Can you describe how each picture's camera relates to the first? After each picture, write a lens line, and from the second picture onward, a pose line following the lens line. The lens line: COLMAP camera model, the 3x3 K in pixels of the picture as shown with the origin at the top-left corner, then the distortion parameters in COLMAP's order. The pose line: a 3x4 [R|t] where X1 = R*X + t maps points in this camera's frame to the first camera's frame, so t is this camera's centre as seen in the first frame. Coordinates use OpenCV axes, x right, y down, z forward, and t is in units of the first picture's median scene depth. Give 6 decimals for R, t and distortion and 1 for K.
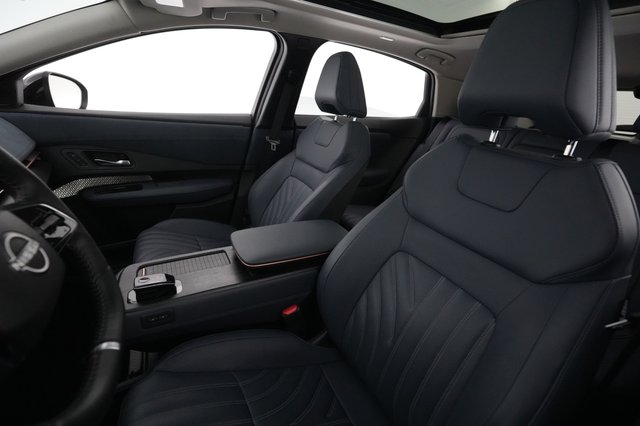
lens RADIAL K [[309.3, 0, 320.0], [0, 309.3, 213.0], [0, 0, 1]] dist [-0.001369, -0.000398]
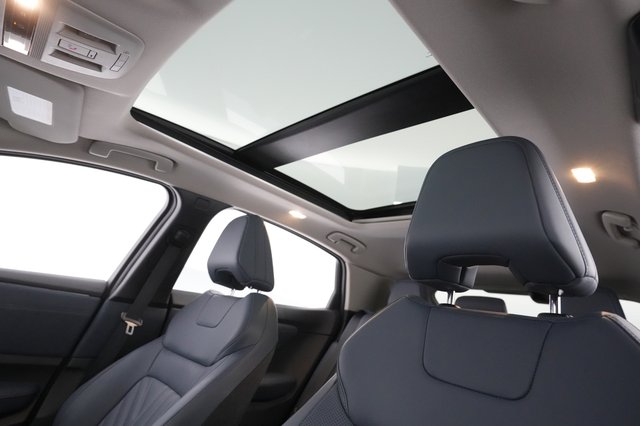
lens RADIAL K [[357.7, 0, 320.0], [0, 357.7, 213.0], [0, 0, 1]] dist [0.005324, 0.000639]
pose [[0.951379, 0.148395, 0.269921, -0.007083], [0.033718, 0.820863, -0.570130, 0.034518], [-0.306172, 0.551510, 0.775948, 0.142032]]
